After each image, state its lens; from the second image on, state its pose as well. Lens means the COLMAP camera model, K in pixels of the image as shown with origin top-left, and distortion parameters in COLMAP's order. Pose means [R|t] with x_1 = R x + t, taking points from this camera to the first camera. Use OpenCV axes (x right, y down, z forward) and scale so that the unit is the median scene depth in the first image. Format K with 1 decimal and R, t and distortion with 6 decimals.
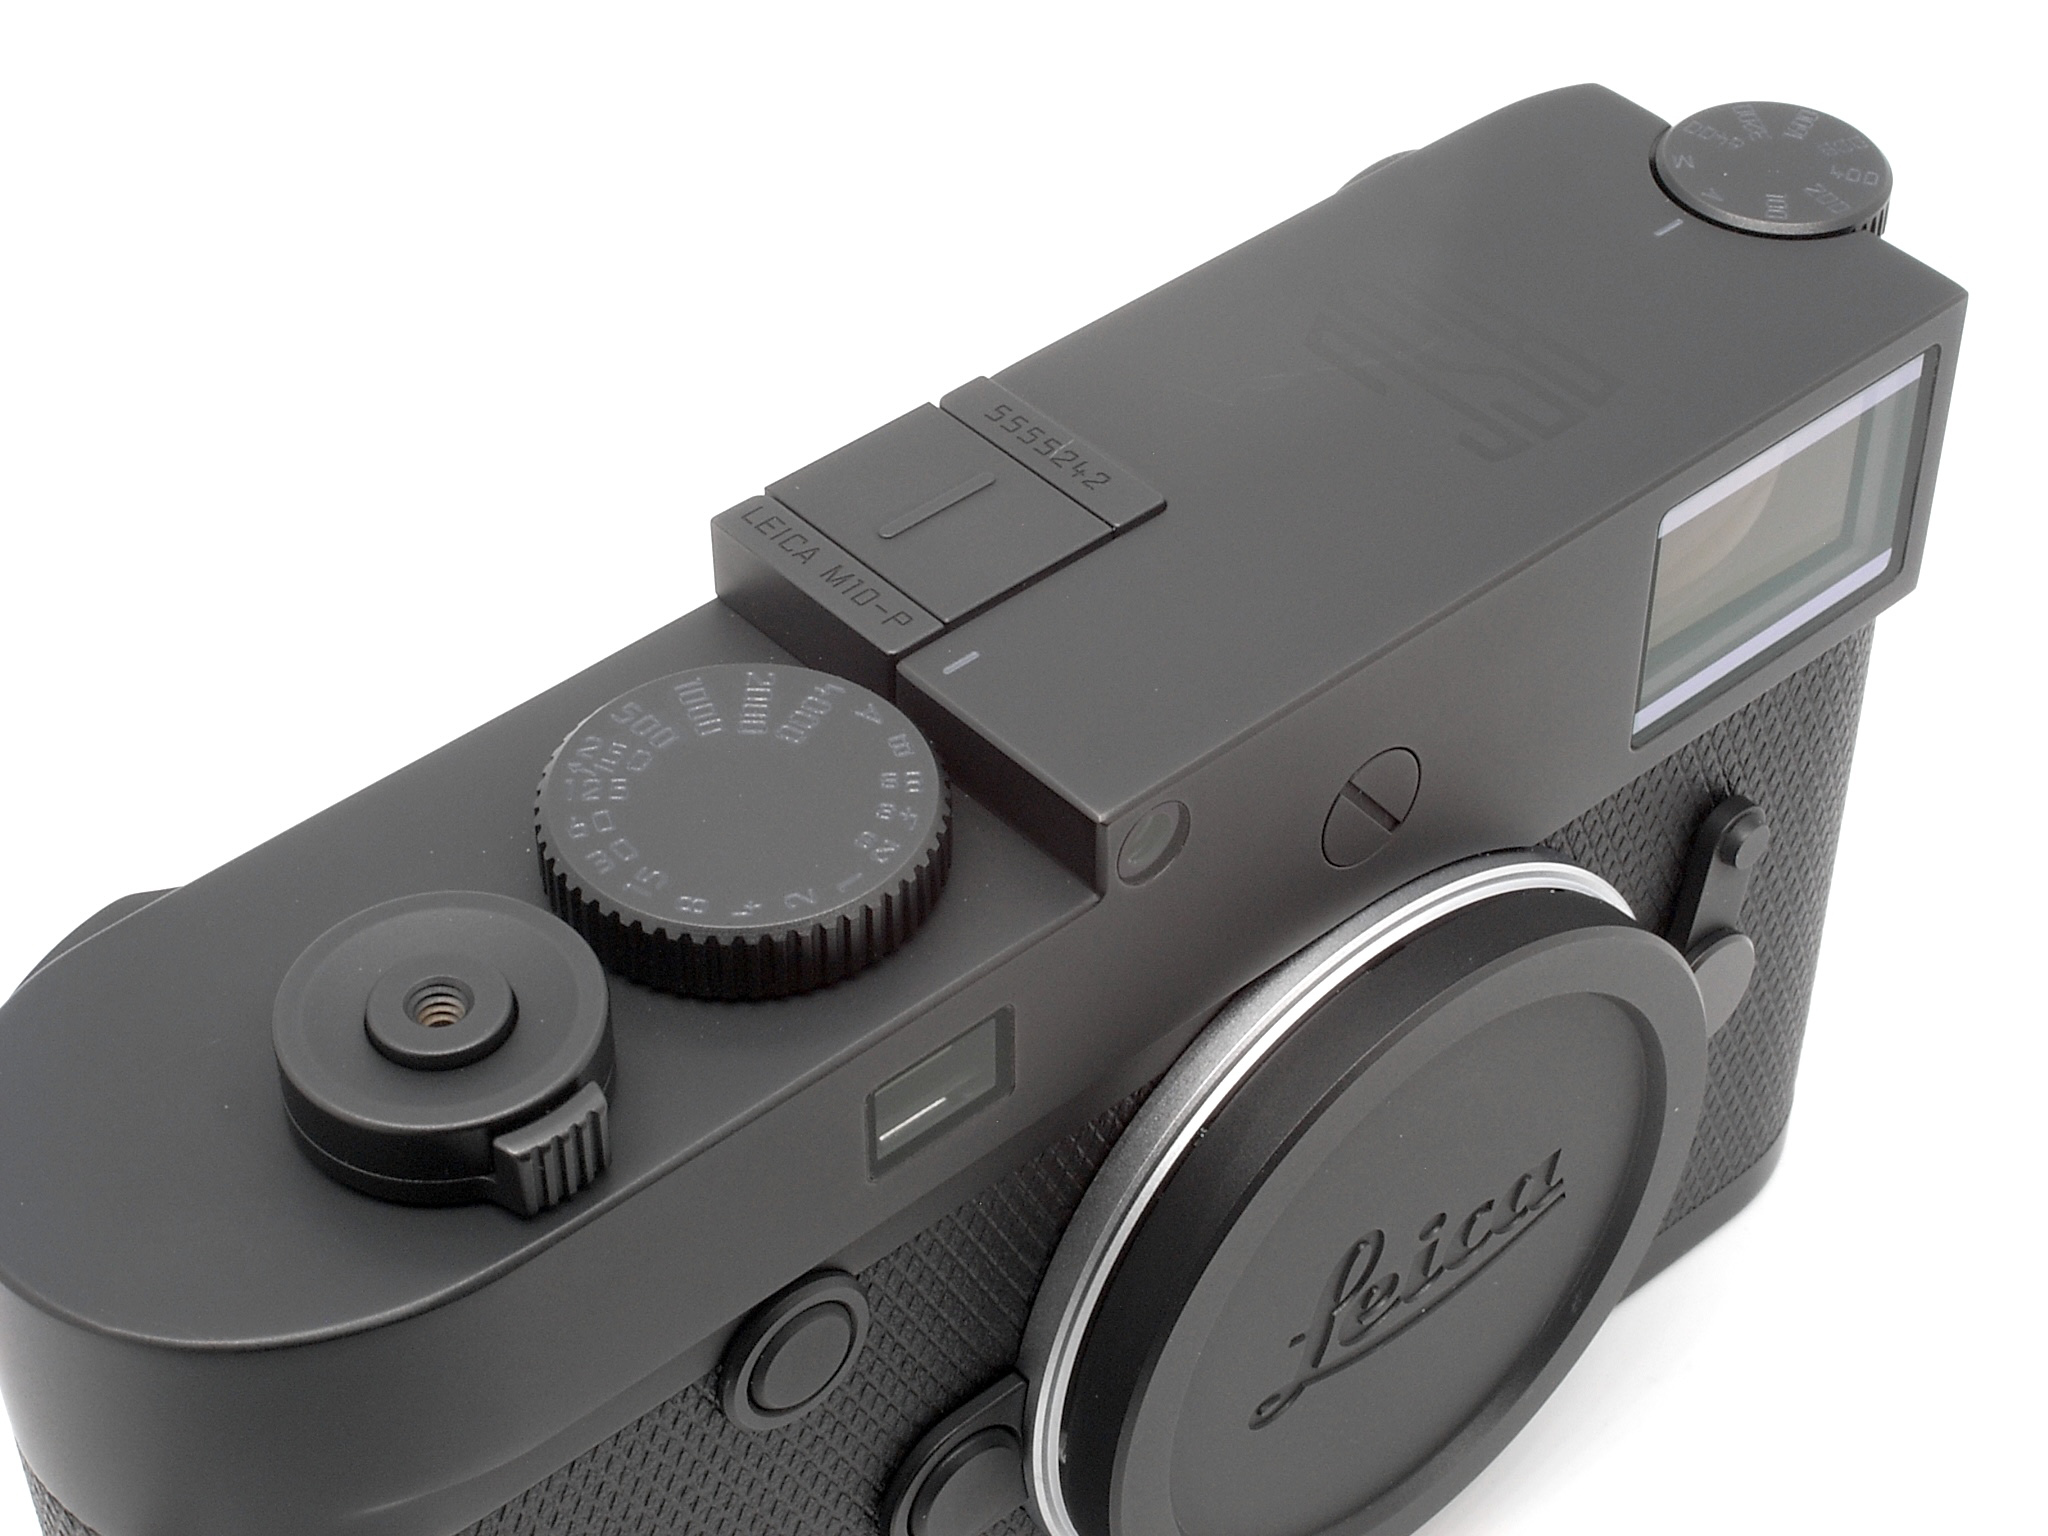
lens RADIAL K [[4038.3, 0, 1024.0], [0, 4038.3, 768.0], [0, 0, 1]] dist [0.011519, -3.025575]
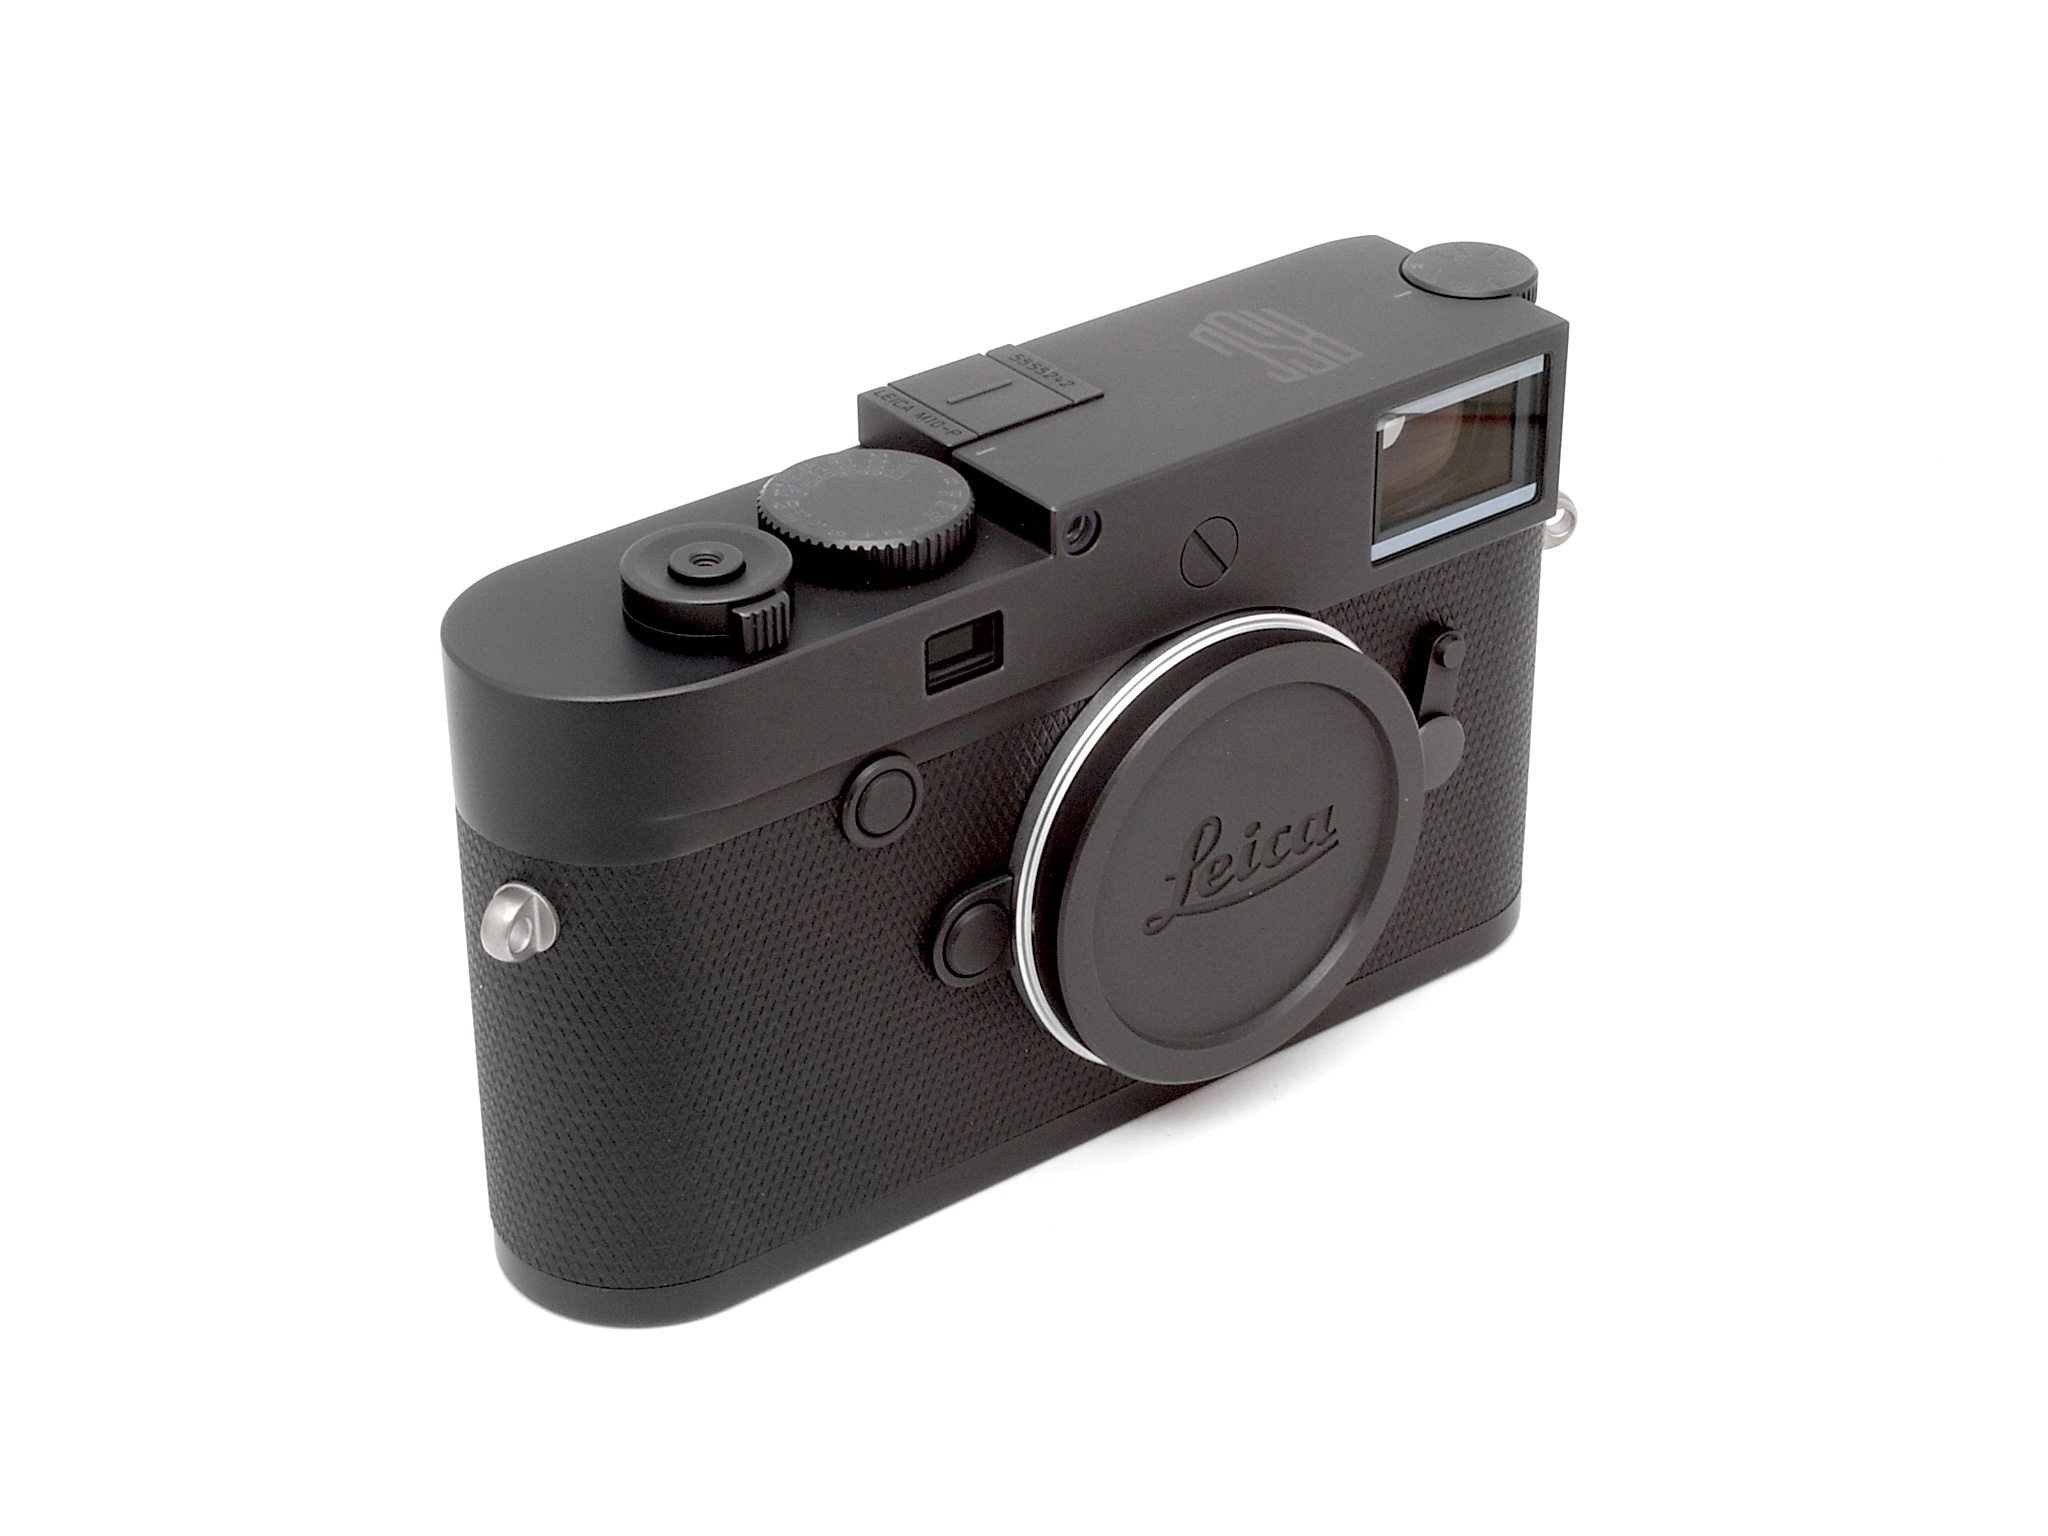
lens RADIAL K [[4234.2, 0, 1024.0], [0, 4234.2, 768.0], [0, 0, 1]] dist [0.062111, -3.707143]
pose [[0.998408, 0.025006, -0.050549, 0.100609], [-0.035309, 0.976076, -0.214545, 0.515733], [0.043975, 0.215988, 0.975405, -0.850845]]
